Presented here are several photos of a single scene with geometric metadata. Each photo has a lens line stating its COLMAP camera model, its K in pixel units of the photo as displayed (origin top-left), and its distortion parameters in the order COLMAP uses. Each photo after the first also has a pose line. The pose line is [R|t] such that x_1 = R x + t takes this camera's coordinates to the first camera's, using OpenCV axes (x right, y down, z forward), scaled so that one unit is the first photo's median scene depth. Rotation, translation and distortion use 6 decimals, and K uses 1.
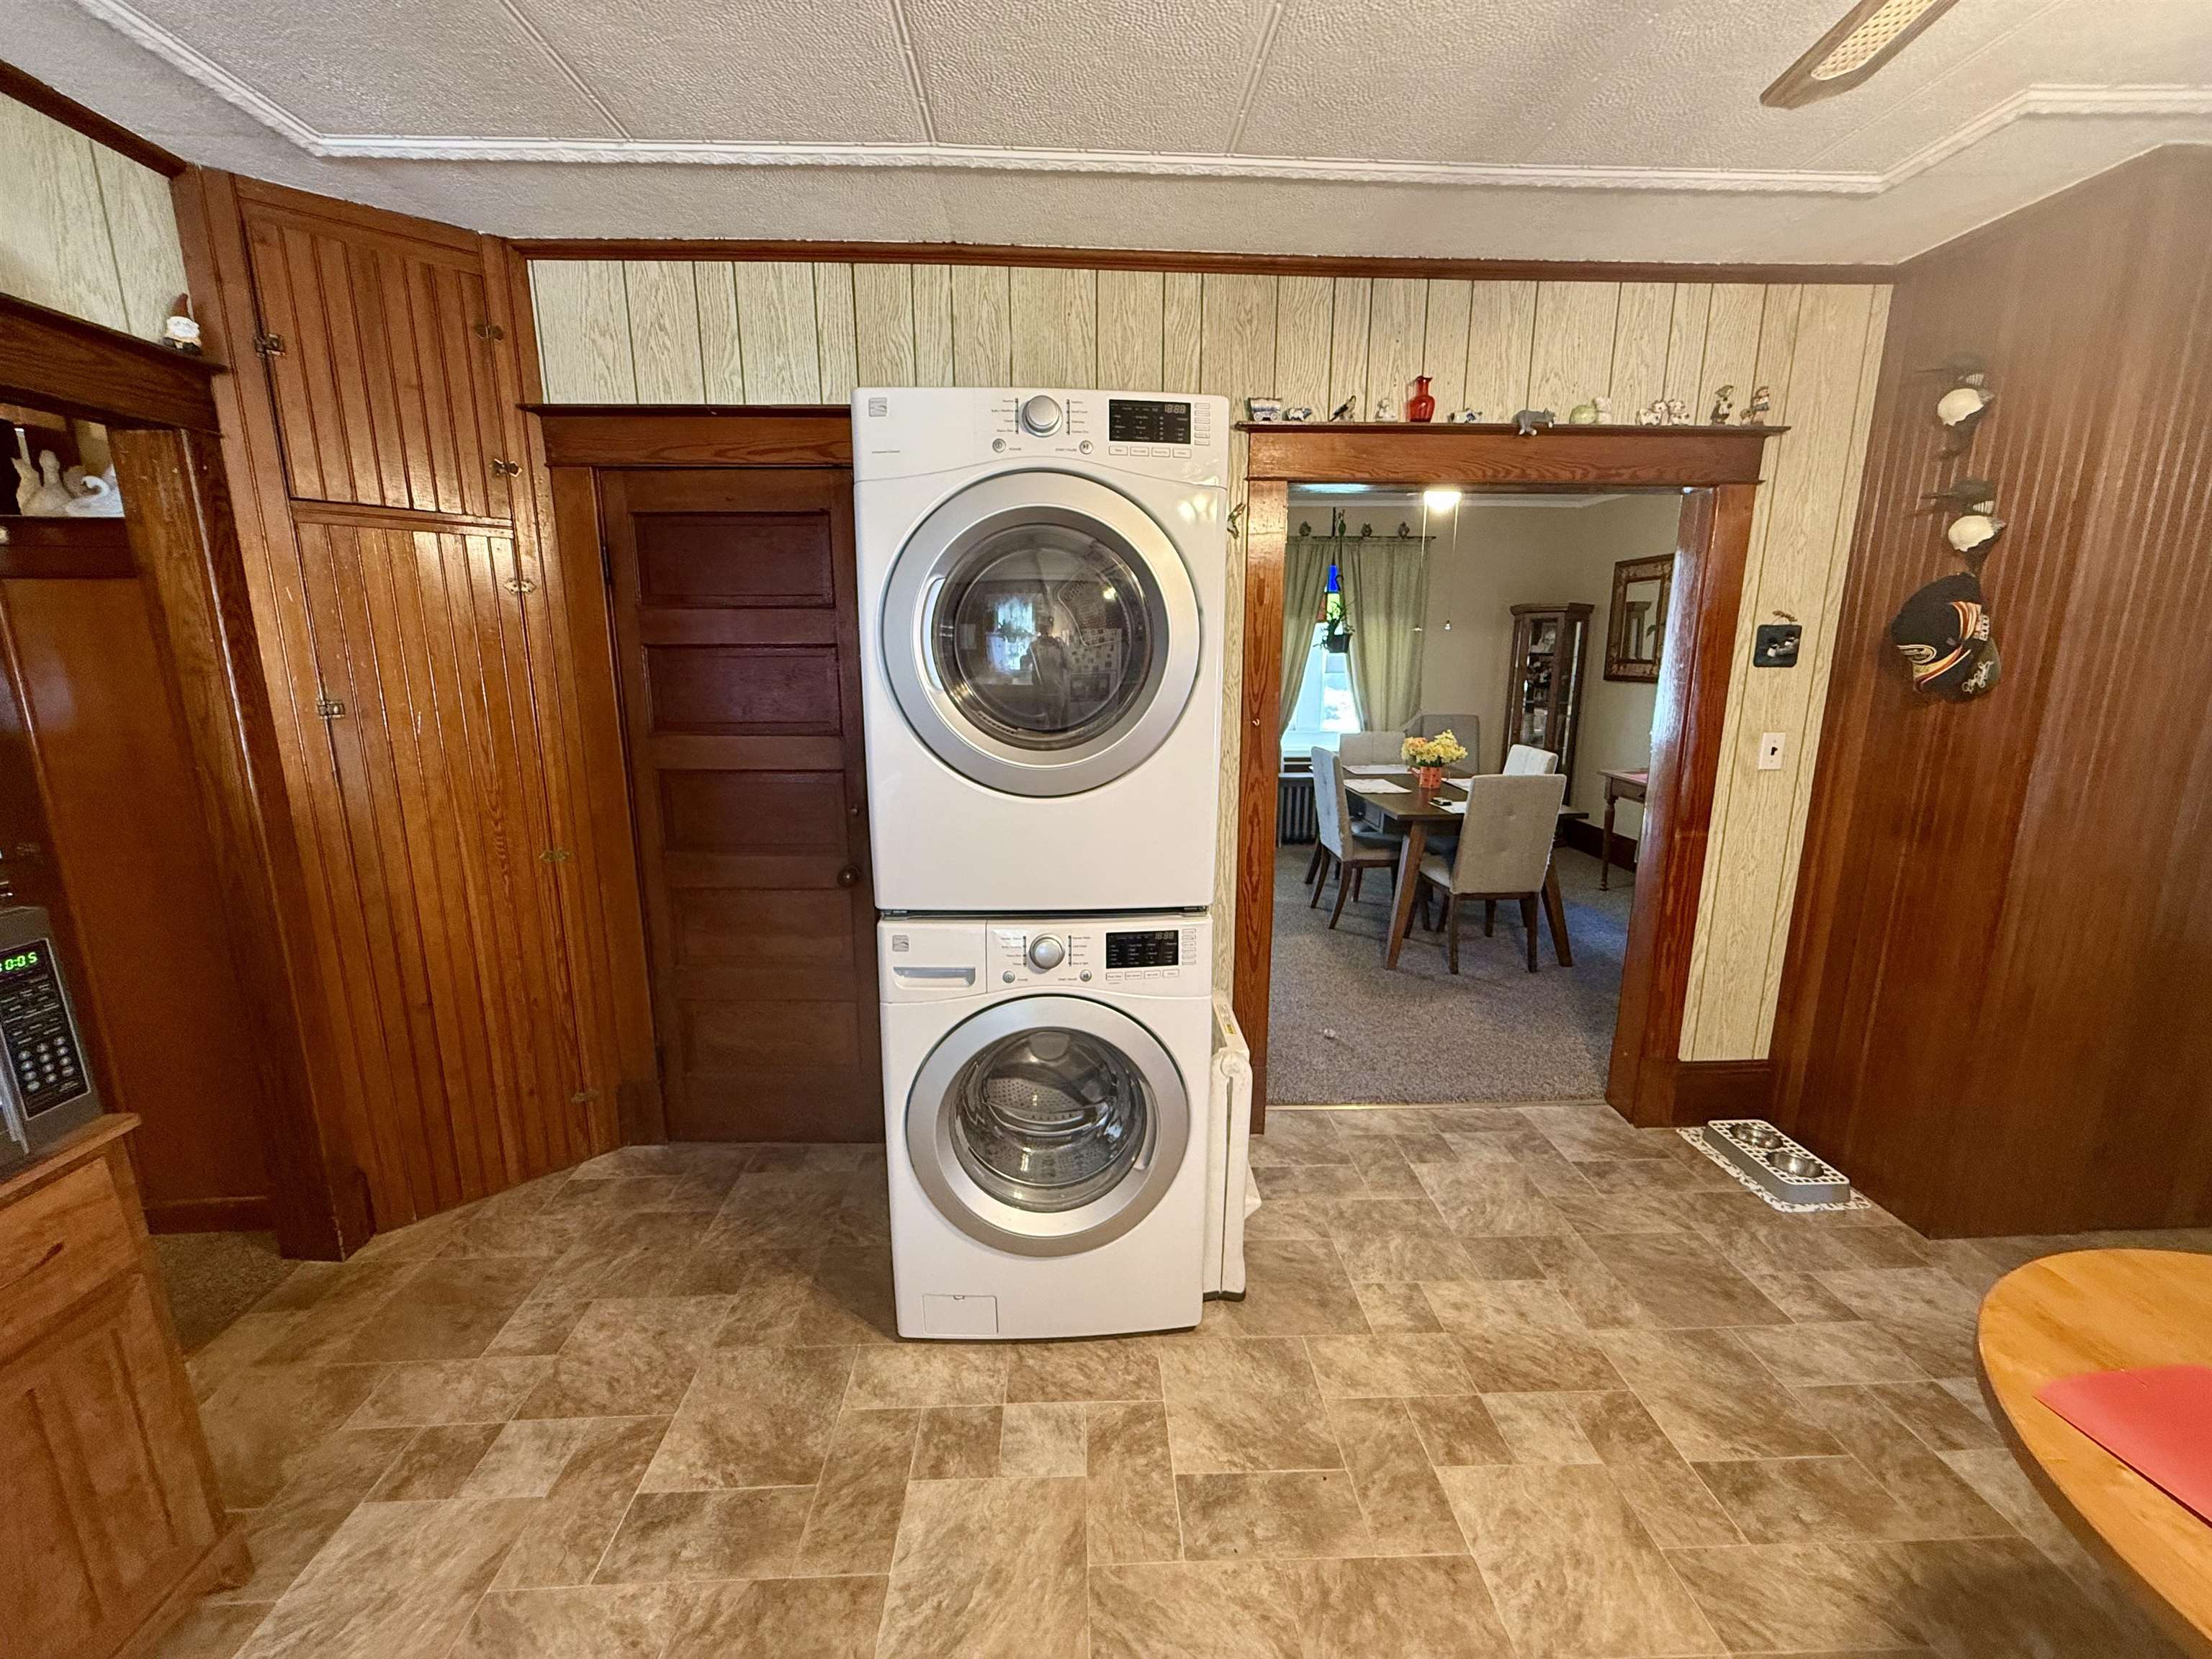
lens RADIAL K [[882.8, 0, 1102.1], [0, 882.8, 831.8], [0, 0, 1]] dist [-0.002020, 0.000864]
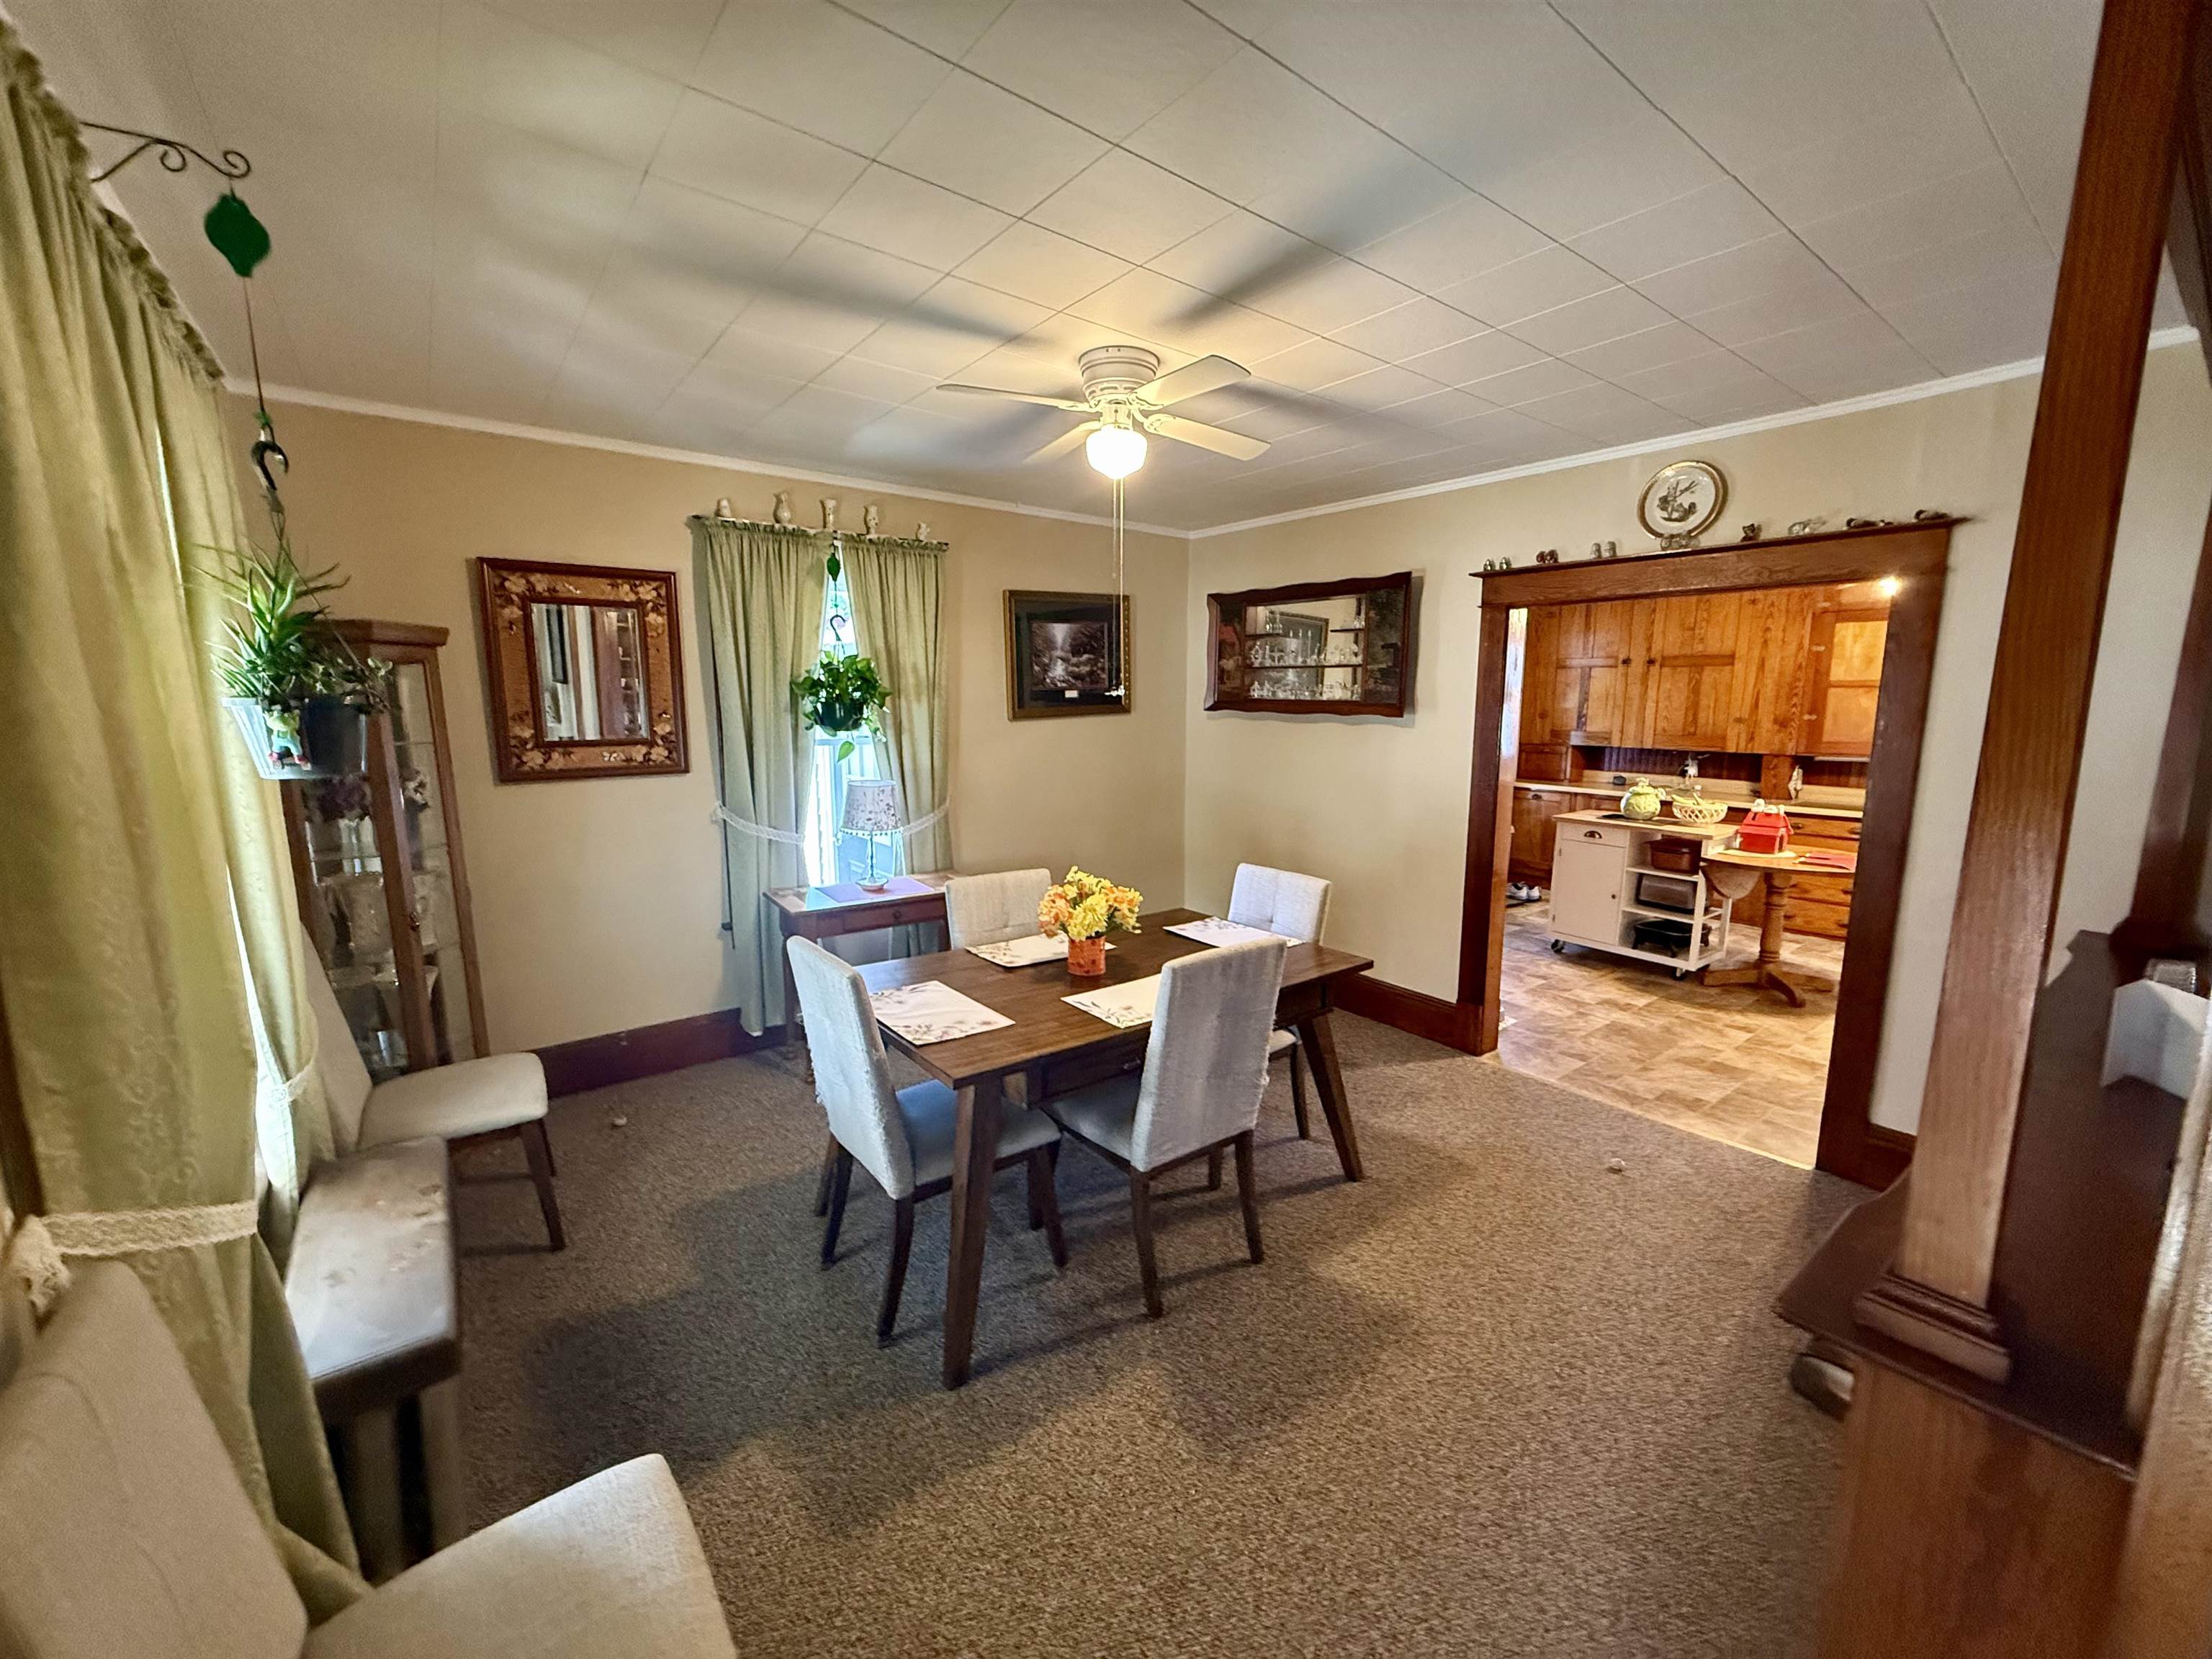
lens RADIAL K [[882.8, 0, 1102.1], [0, 882.8, 831.8], [0, 0, 1]] dist [-0.002020, 0.000864]
pose [[-0.577426, -0.125425, 0.806751, -0.205898], [0.168739, 0.948461, 0.268231, -0.774641], [-0.798815, 0.291014, -0.526503, 3.451799]]
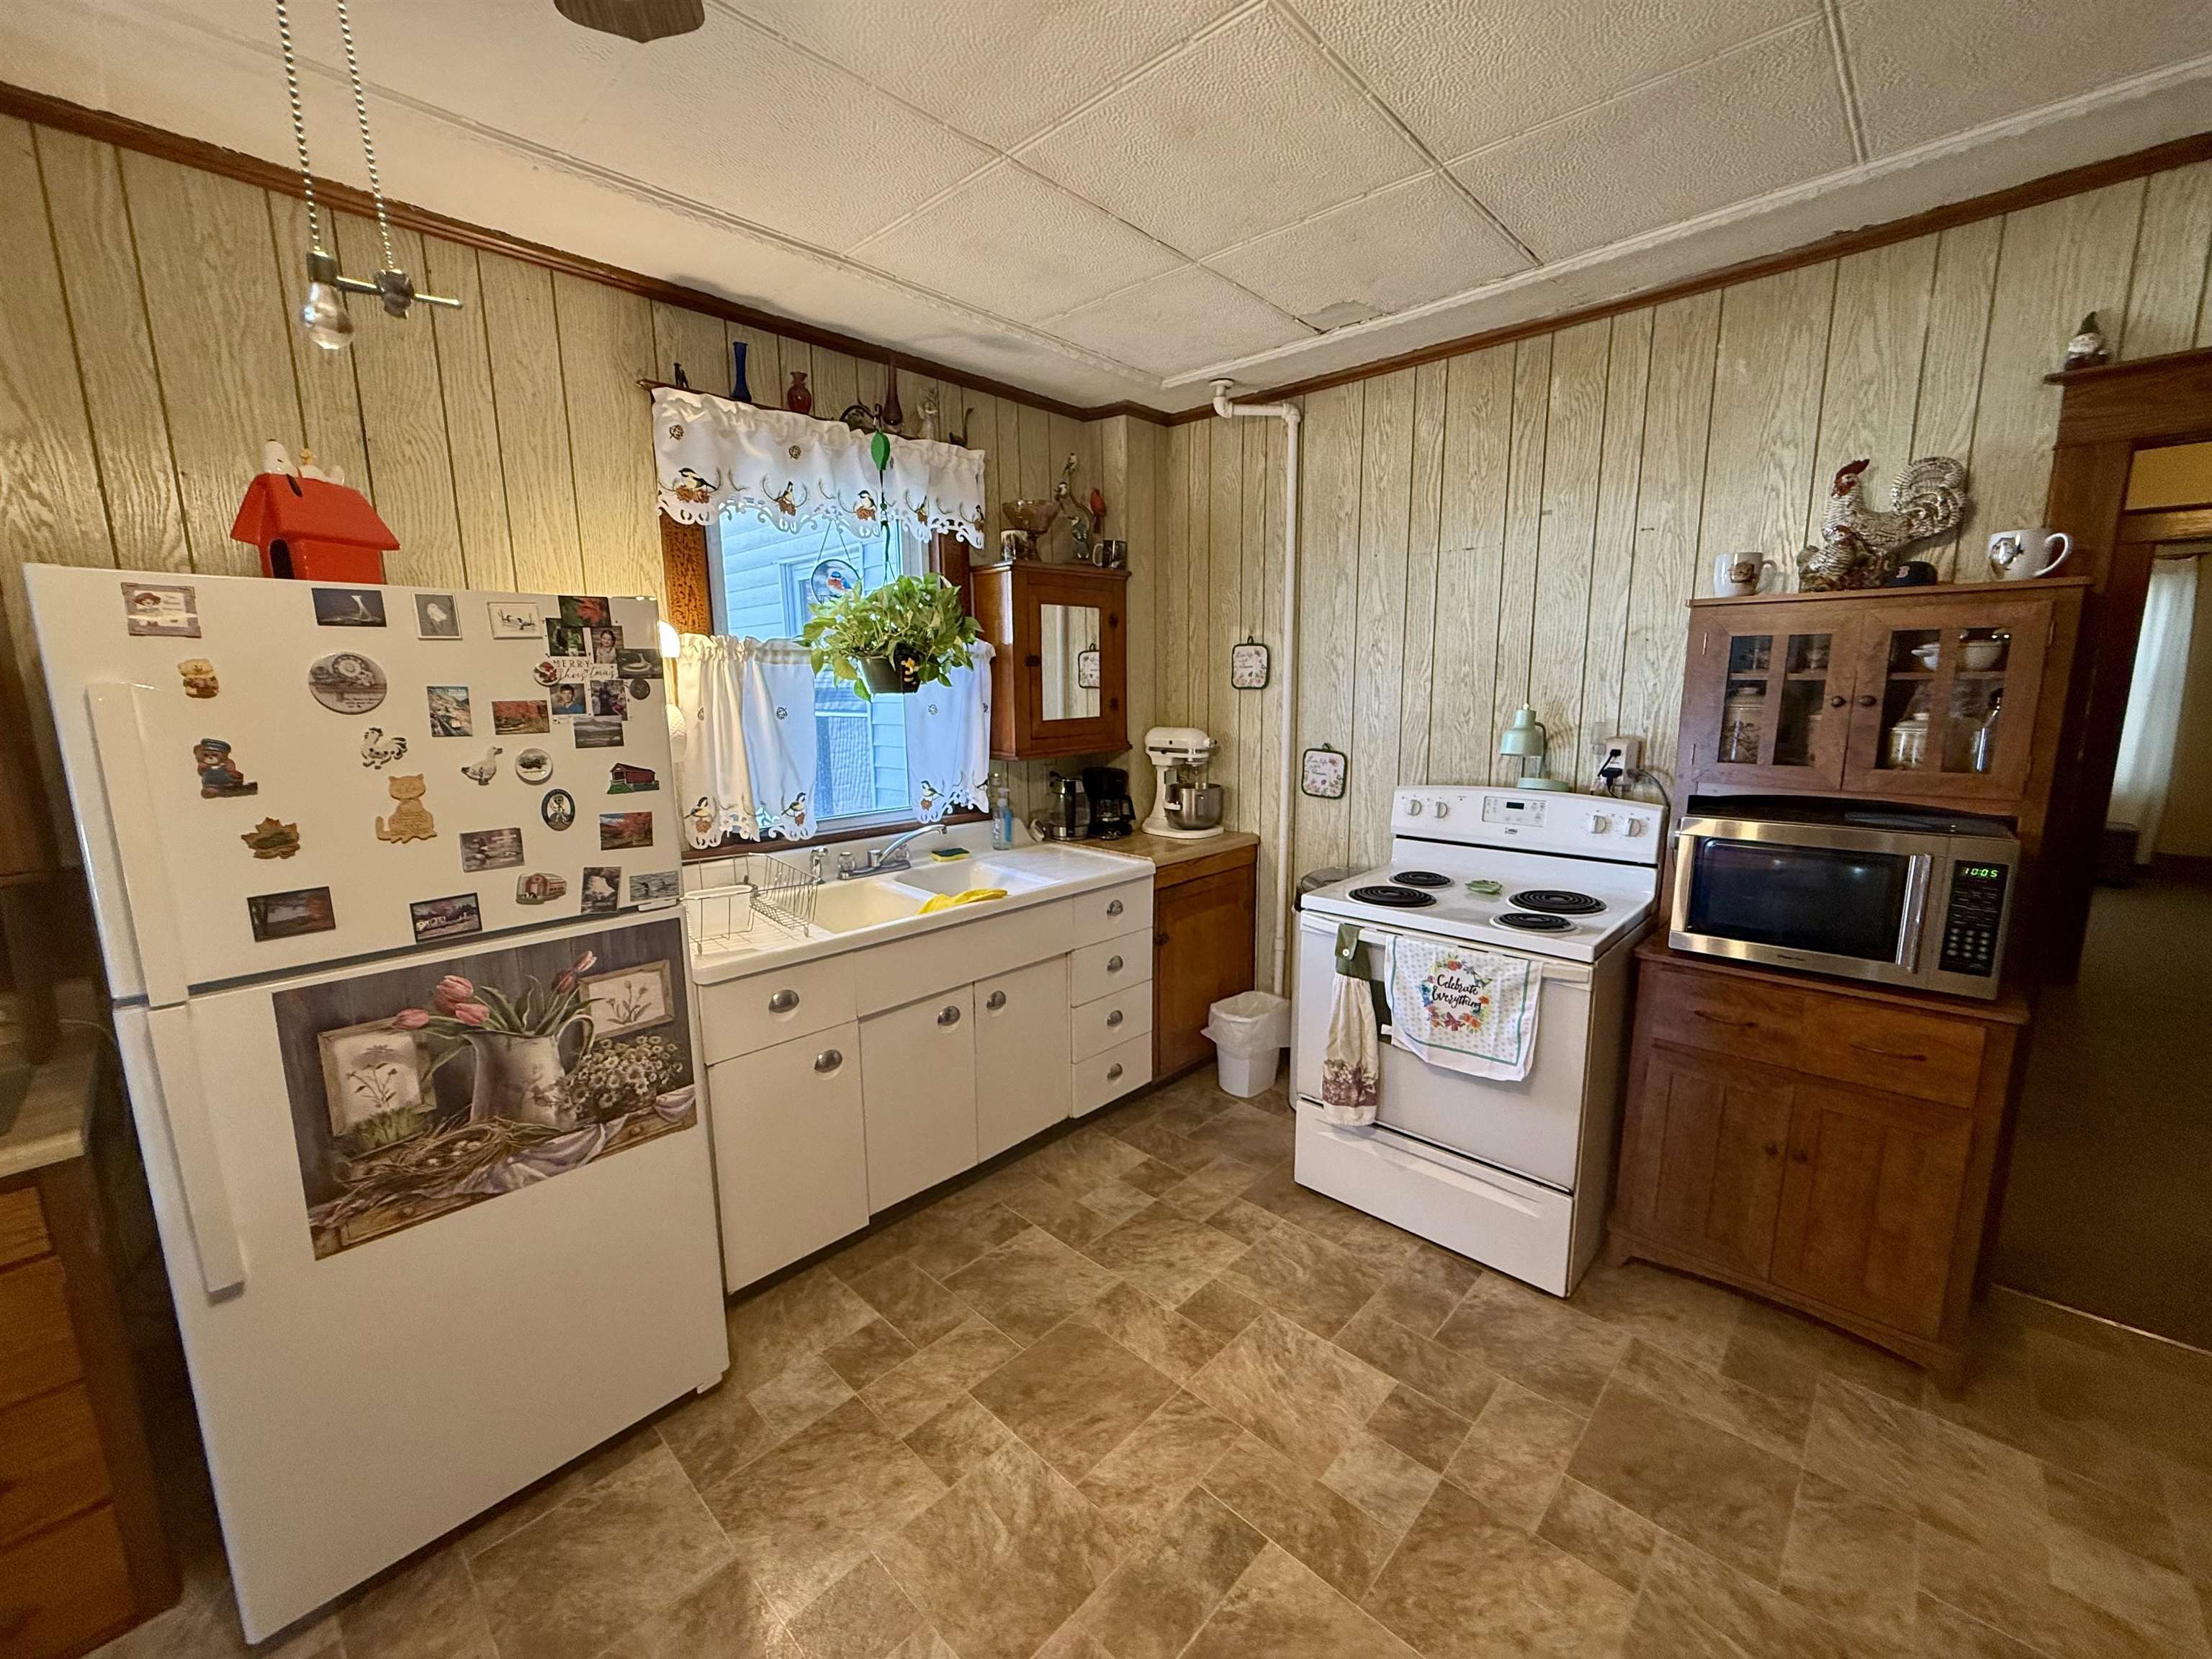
lens RADIAL K [[882.8, 0, 1102.1], [0, 882.8, 831.8], [0, 0, 1]] dist [-0.002020, 0.000864]
pose [[-0.719640, 0.126152, -0.682791, 0.536585], [-0.129544, 0.941697, 0.310523, -0.119163], [0.682155, 0.311917, -0.661341, 0.620530]]
